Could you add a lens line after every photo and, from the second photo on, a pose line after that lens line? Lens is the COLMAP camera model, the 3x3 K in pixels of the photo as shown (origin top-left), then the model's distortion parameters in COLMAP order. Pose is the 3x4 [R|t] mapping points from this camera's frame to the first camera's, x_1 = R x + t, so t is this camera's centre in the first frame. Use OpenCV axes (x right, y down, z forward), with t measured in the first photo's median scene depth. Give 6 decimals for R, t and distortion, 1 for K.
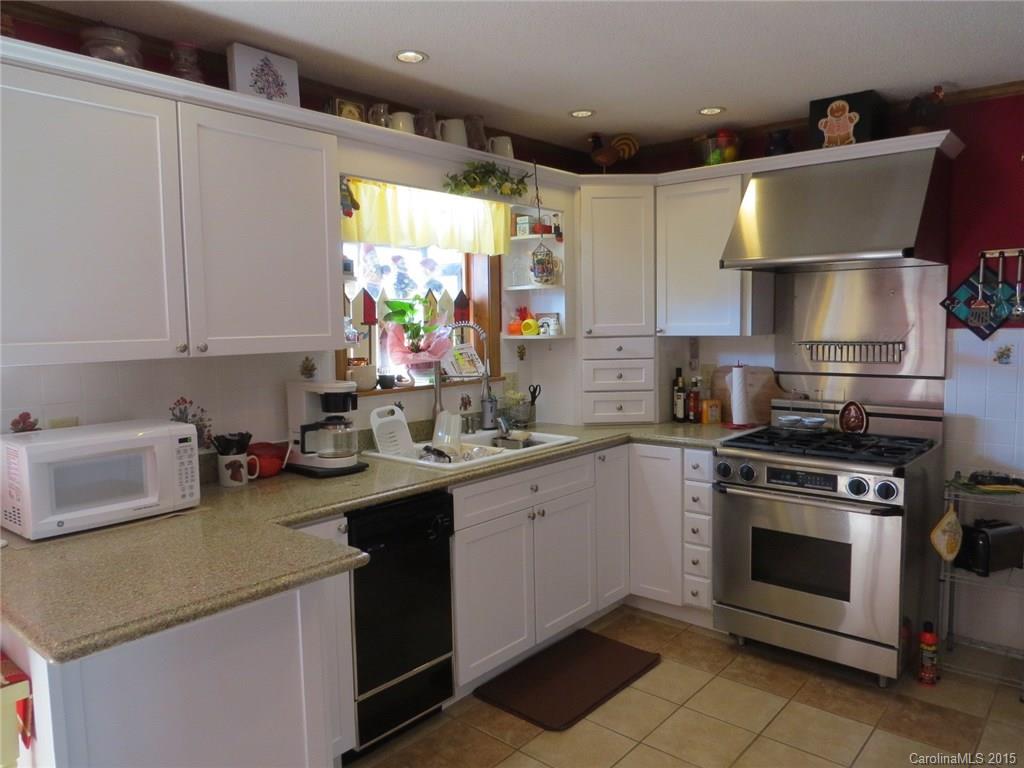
lens RADIAL K [[722.9, 0, 510.4], [0, 722.9, 388.2], [0, 0, 1]] dist [-0.022435, 0.002740]
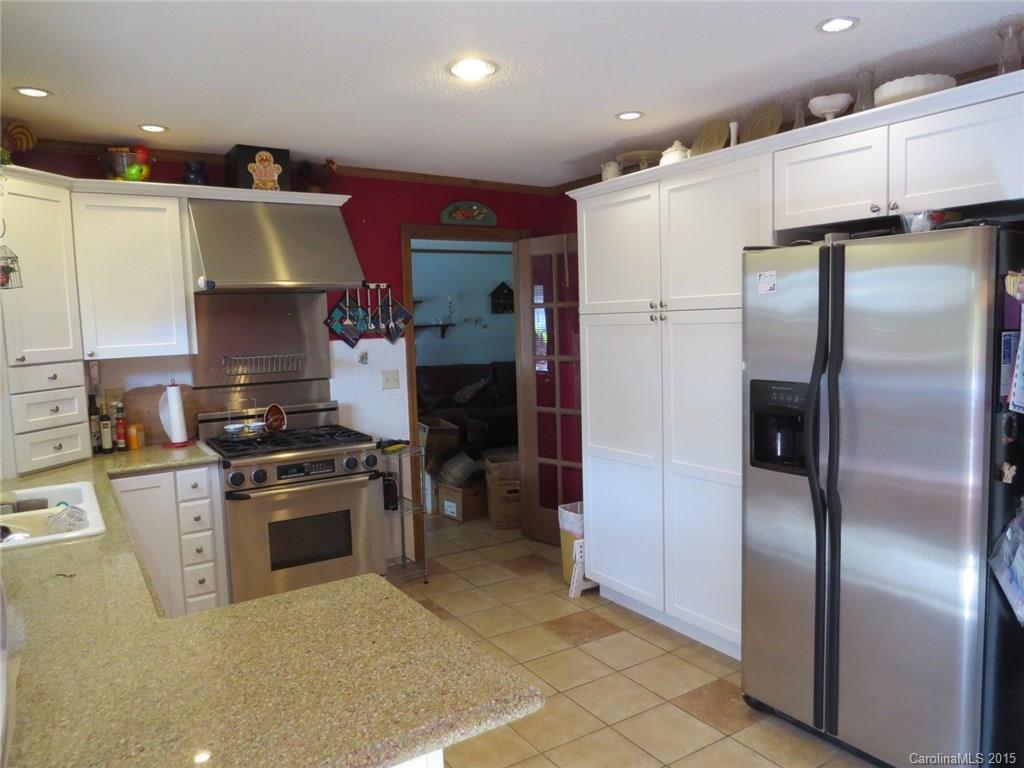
lens RADIAL K [[739.2, 0, 508.5], [0, 739.2, 381.1], [0, 0, 1]] dist [-0.010890, 0.010393]
pose [[0.303241, -0.074973, 0.949960, -0.593235], [0.122210, 0.991728, 0.039259, -0.022179], [-0.945045, 0.104189, 0.309895, 0.272656]]
